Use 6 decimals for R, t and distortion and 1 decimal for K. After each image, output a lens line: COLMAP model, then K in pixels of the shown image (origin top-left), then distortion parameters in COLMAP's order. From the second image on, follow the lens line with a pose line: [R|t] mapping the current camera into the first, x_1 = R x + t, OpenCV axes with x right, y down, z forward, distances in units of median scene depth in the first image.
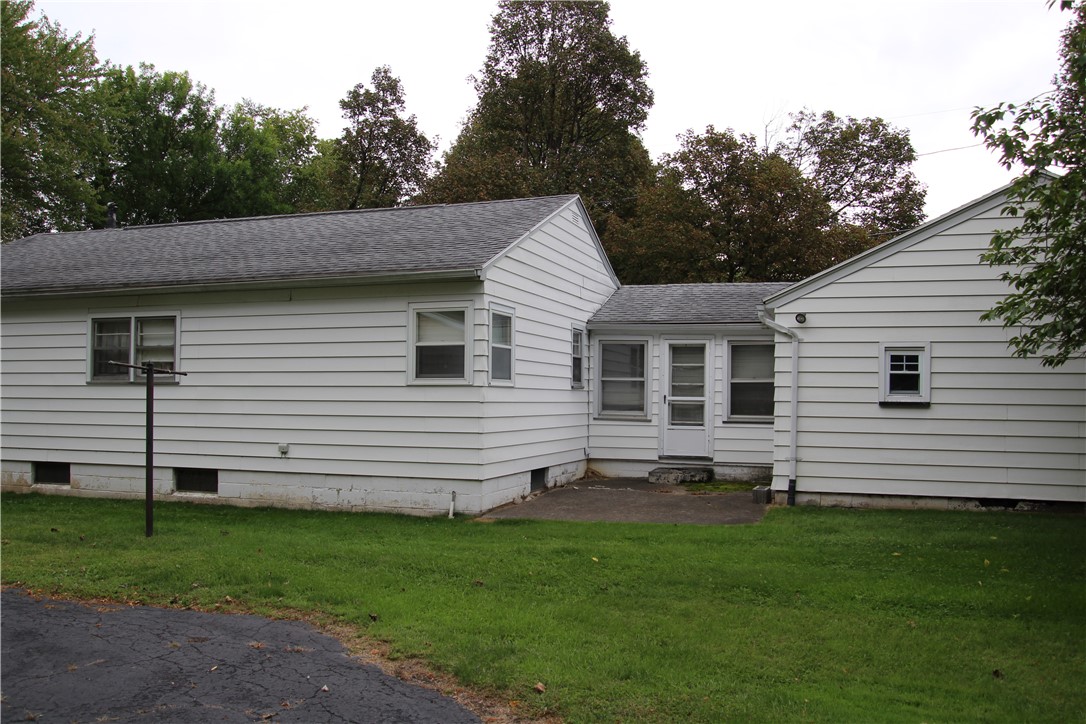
lens RADIAL K [[931.1, 0, 542.3], [0, 931.1, 369.9], [0, 0, 1]] dist [-0.131273, 0.134168]
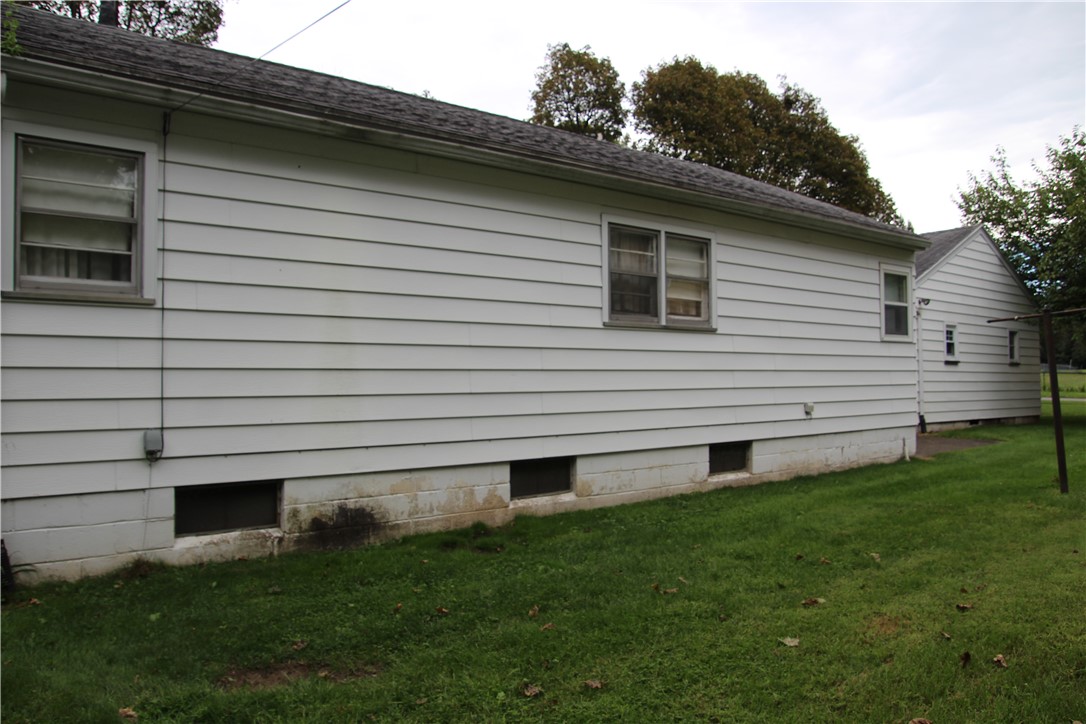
lens RADIAL K [[931.1, 0, 542.3], [0, 931.1, 369.9], [0, 0, 1]] dist [-0.131273, 0.134168]
pose [[0.482341, 0.000020, 0.875984, -1.103626], [-0.018543, 0.999776, 0.010188, 0.040826], [-0.875787, -0.021157, 0.482233, 0.742809]]
